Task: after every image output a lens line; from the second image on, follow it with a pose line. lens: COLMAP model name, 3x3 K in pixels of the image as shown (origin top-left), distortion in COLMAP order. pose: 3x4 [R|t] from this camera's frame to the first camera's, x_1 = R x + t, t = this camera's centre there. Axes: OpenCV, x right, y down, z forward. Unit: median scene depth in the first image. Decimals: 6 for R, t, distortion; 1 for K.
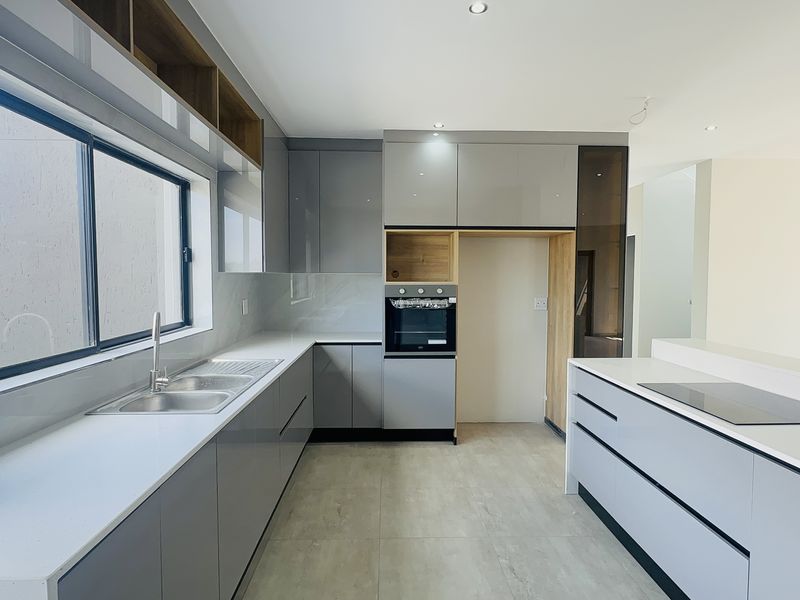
lens RADIAL K [[468.3, 0, 398.6], [0, 468.3, 298.8], [0, 0, 1]] dist [-0.003072, 0.001943]
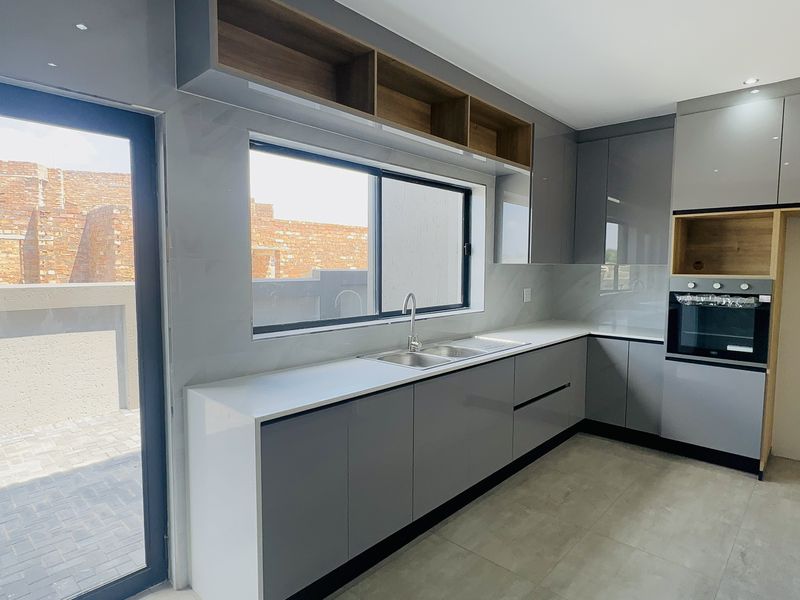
lens RADIAL K [[468.3, 0, 399.2], [0, 468.3, 299.6], [0, 0, 1]] dist [-0.003072, 0.001943]
pose [[0.716905, 0.053888, -0.695085, 0.226347], [-0.038411, 0.998547, 0.037798, -0.001903], [0.696112, -0.000399, 0.717933, -0.000384]]
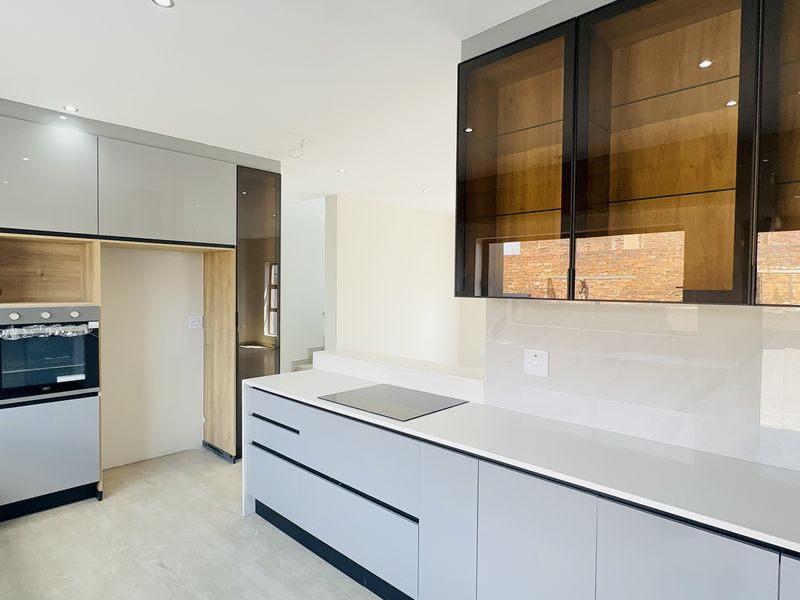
lens RADIAL K [[468.3, 0, 398.2], [0, 468.3, 300.0], [0, 0, 1]] dist [-0.003072, 0.001943]
pose [[0.716616, -0.016161, 0.697281, -0.074398], [0.025883, 0.999659, -0.003431, -0.024494], [-0.696988, 0.020507, 0.716790, 0.040874]]
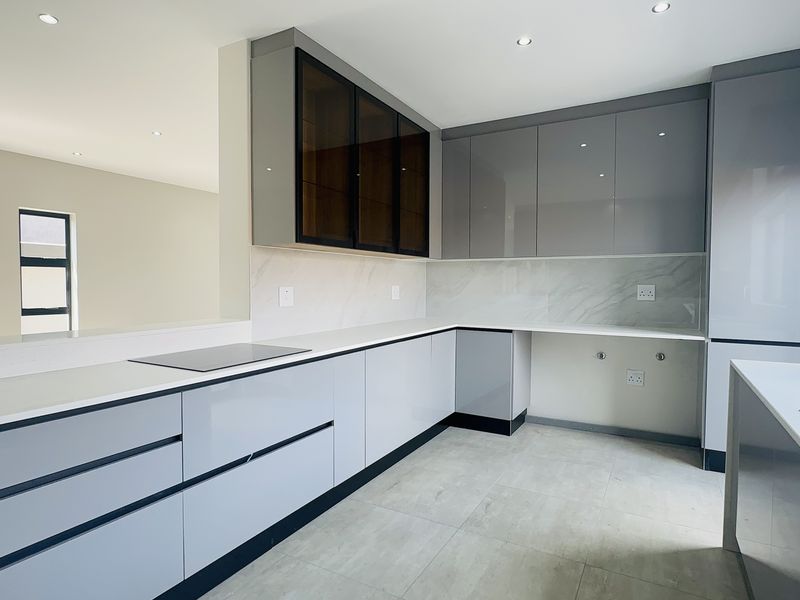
lens RADIAL K [[468.3, 0, 402.9], [0, 468.3, 299.5], [0, 0, 1]] dist [-0.003072, 0.001943]
pose [[-0.860947, -0.023290, 0.508161, -0.106754], [0.019920, 0.996642, 0.079427, 0.002504], [-0.508305, 0.078505, -0.857592, 0.904424]]
